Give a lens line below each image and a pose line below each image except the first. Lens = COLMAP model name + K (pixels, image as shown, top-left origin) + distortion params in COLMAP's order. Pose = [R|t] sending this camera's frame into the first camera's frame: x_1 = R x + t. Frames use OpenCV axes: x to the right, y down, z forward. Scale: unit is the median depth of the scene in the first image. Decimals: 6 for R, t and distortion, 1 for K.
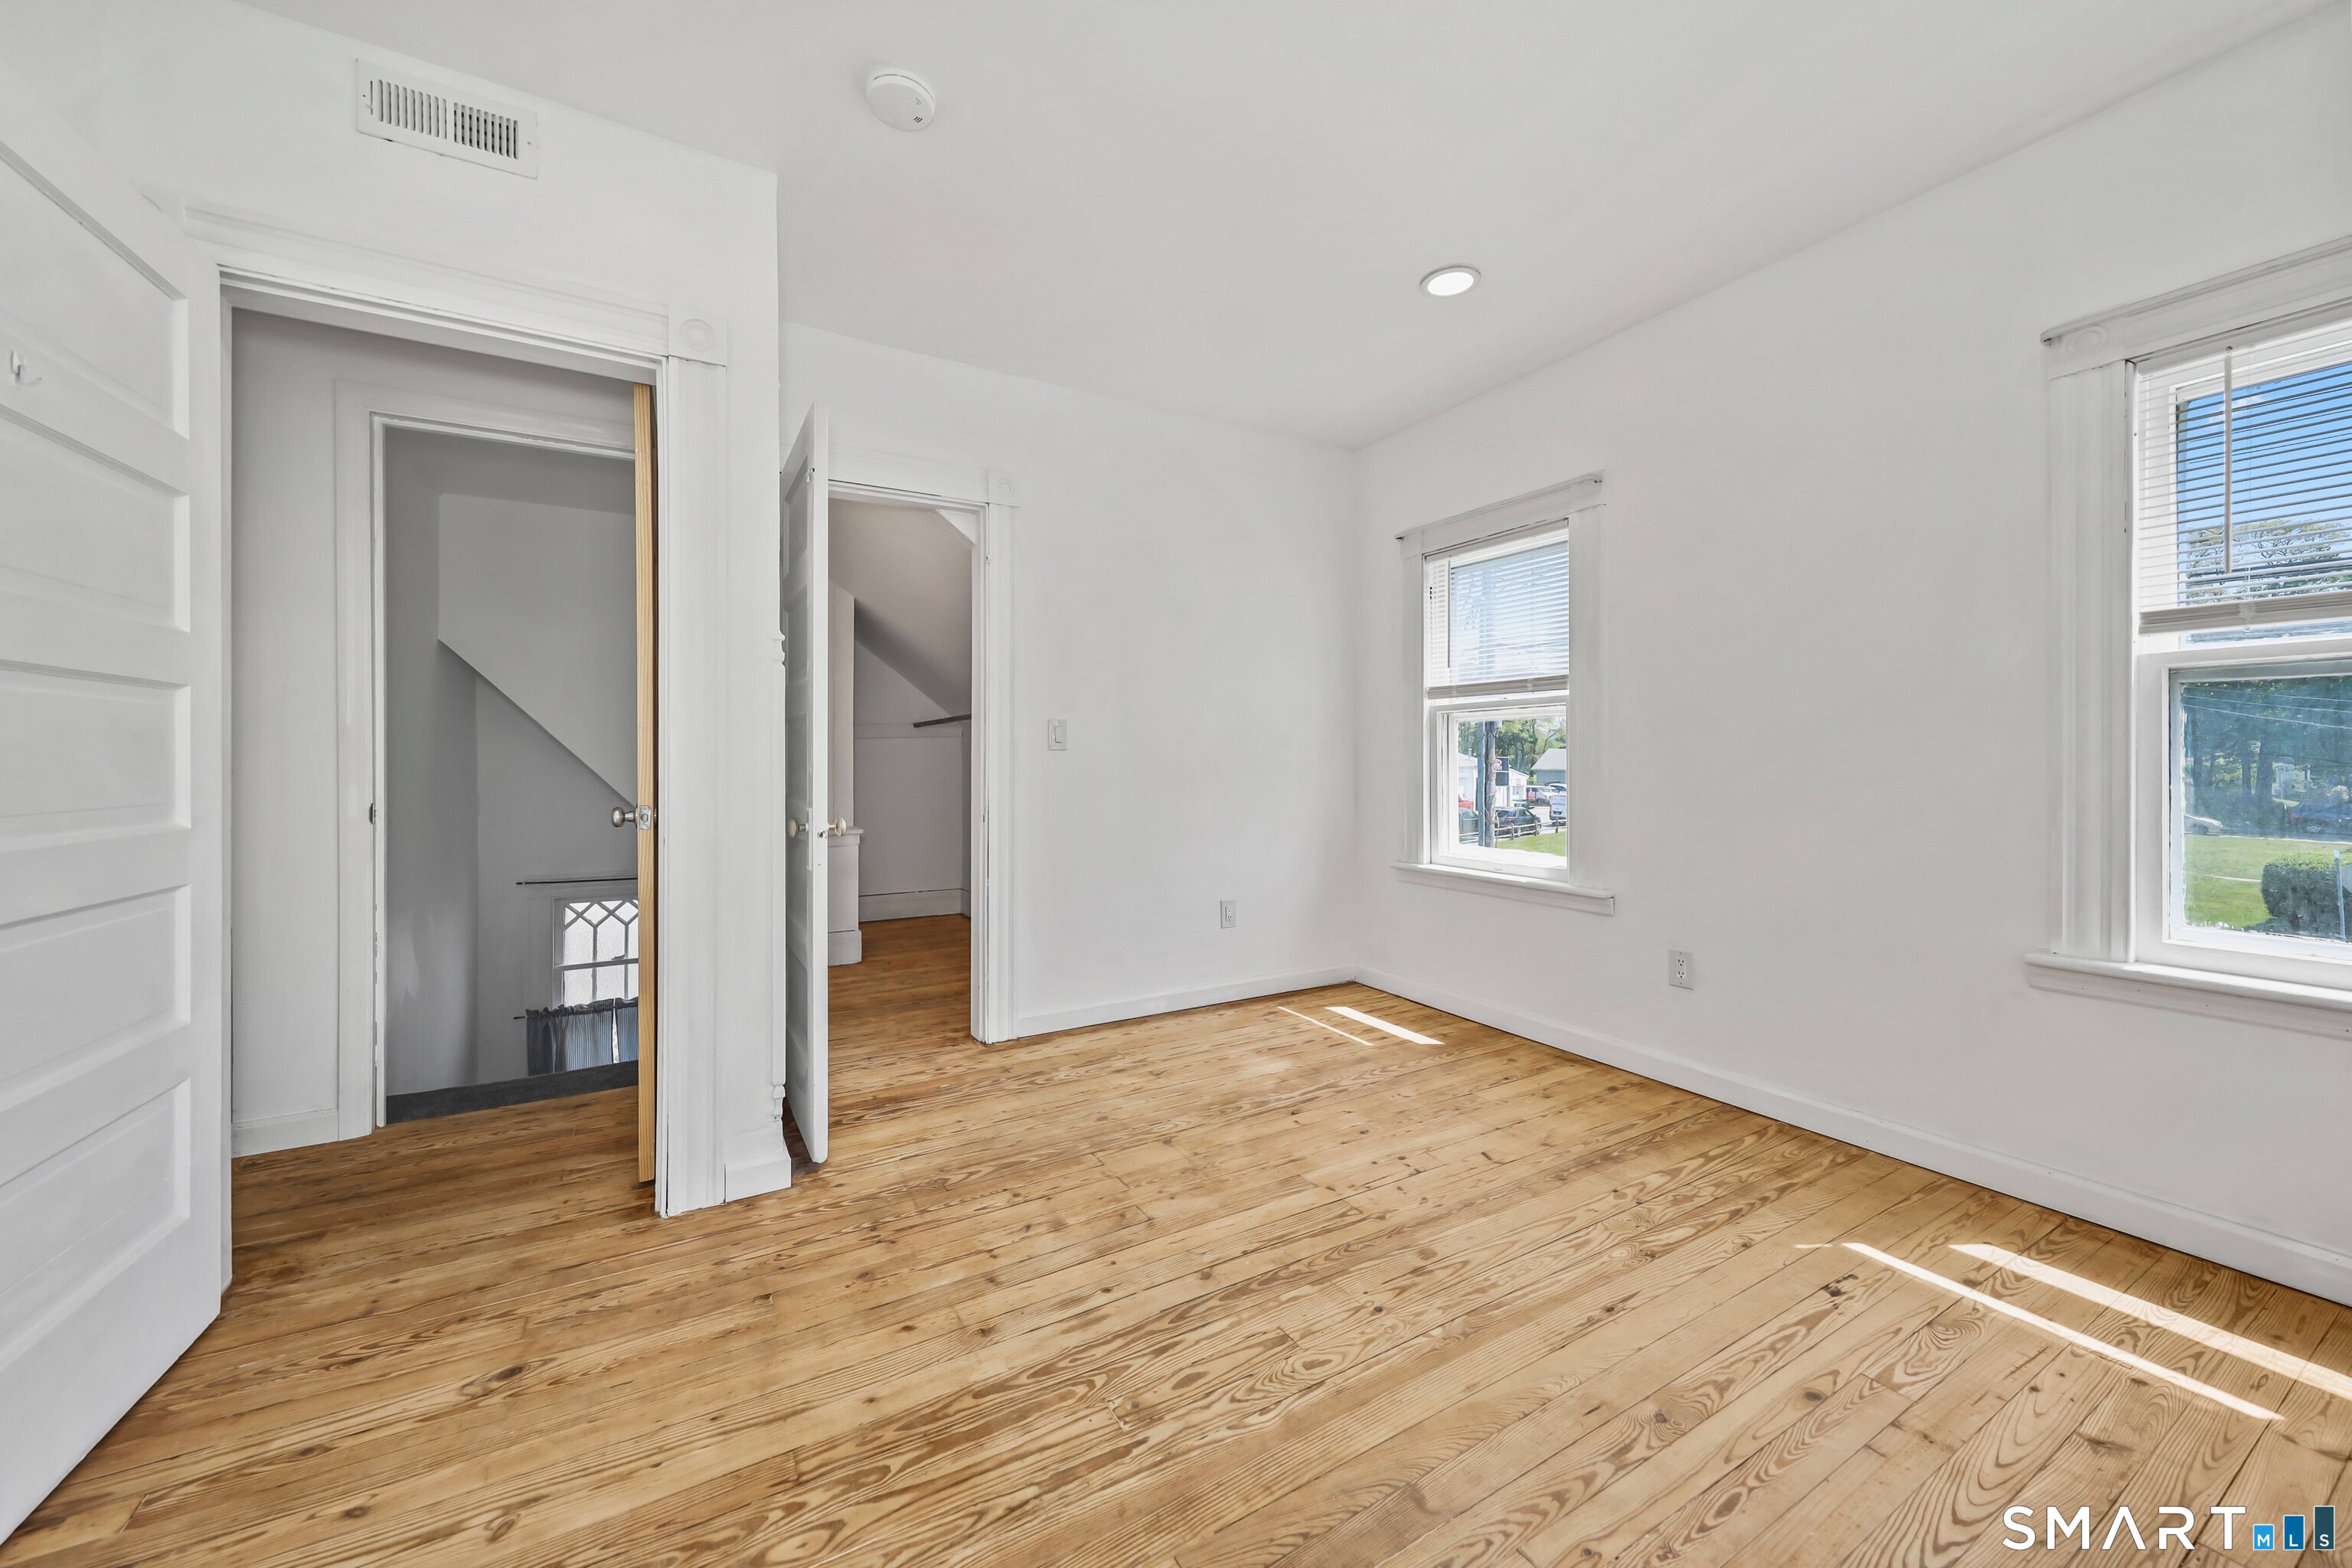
lens RADIAL K [[861.1, 0, 1164.0], [0, 861.1, 713.2], [0, 0, 1]] dist [0.001883, 0.000083]
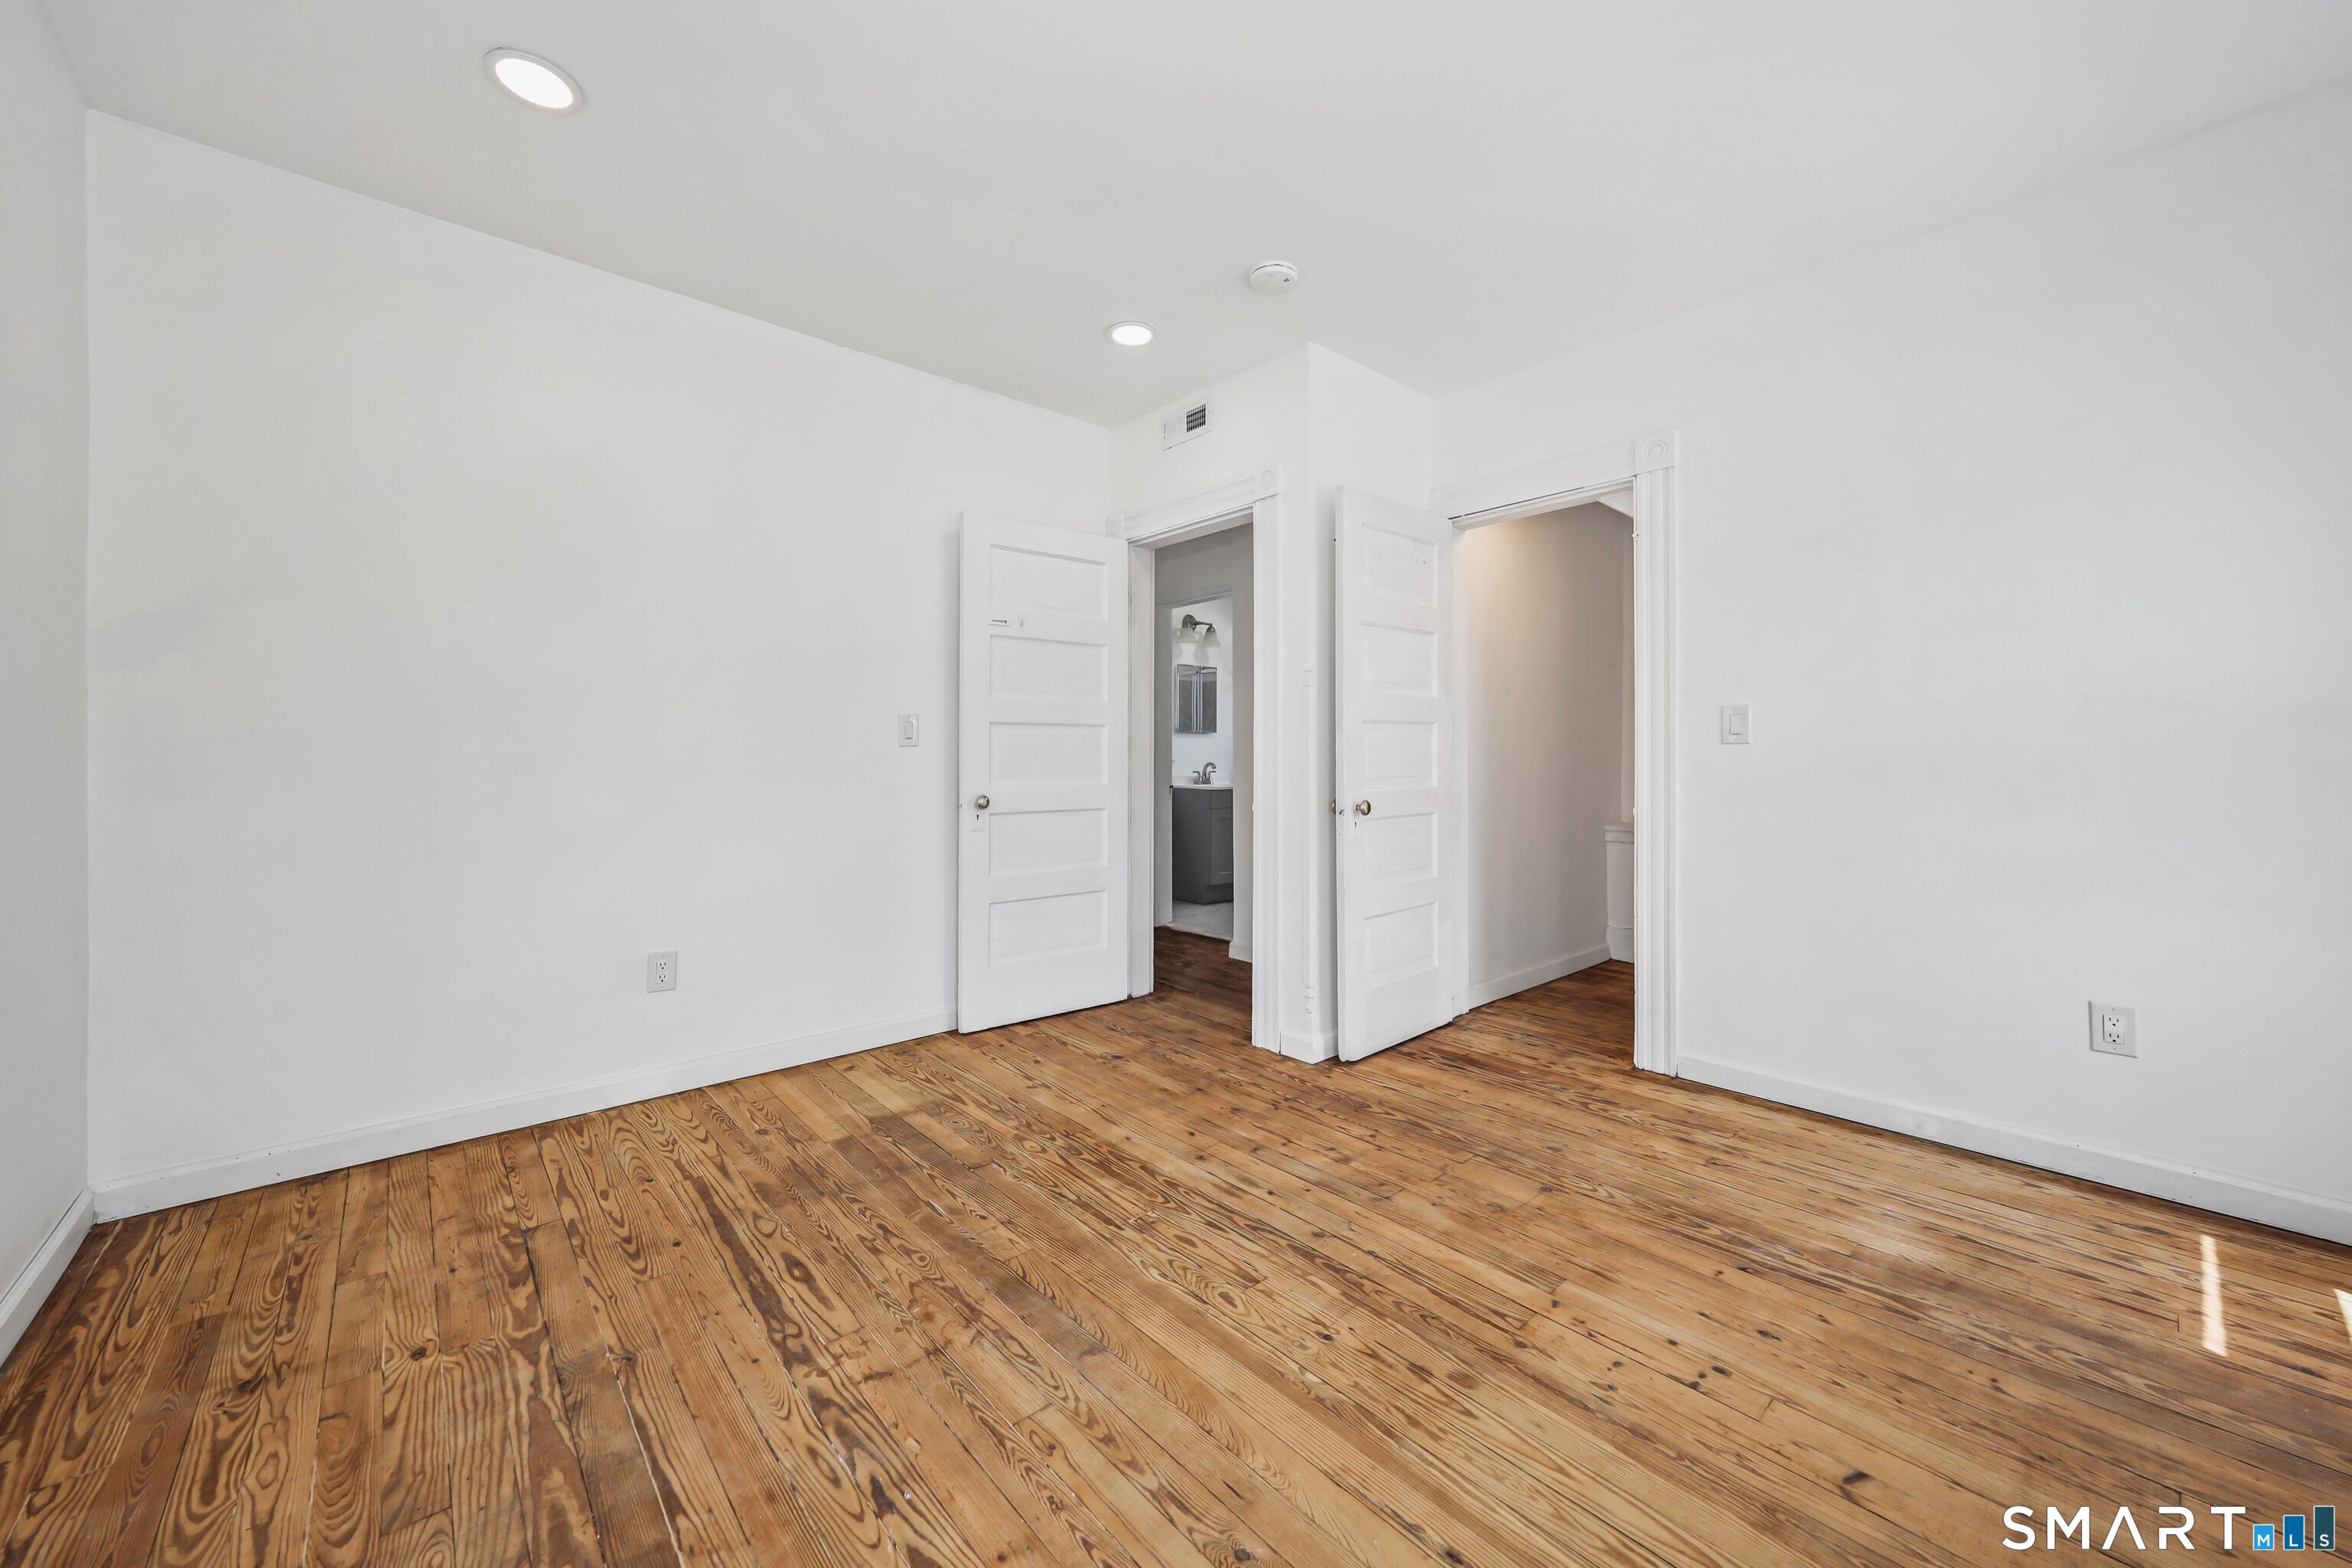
lens RADIAL K [[861.1, 0, 1164.0], [0, 861.1, 713.2], [0, 0, 1]] dist [0.001883, 0.000083]
pose [[0.202417, -0.048025, -0.978121, 0.959404], [0.053037, 0.997869, -0.038019, 0.028358], [0.977862, -0.044181, 0.204533, 0.541877]]
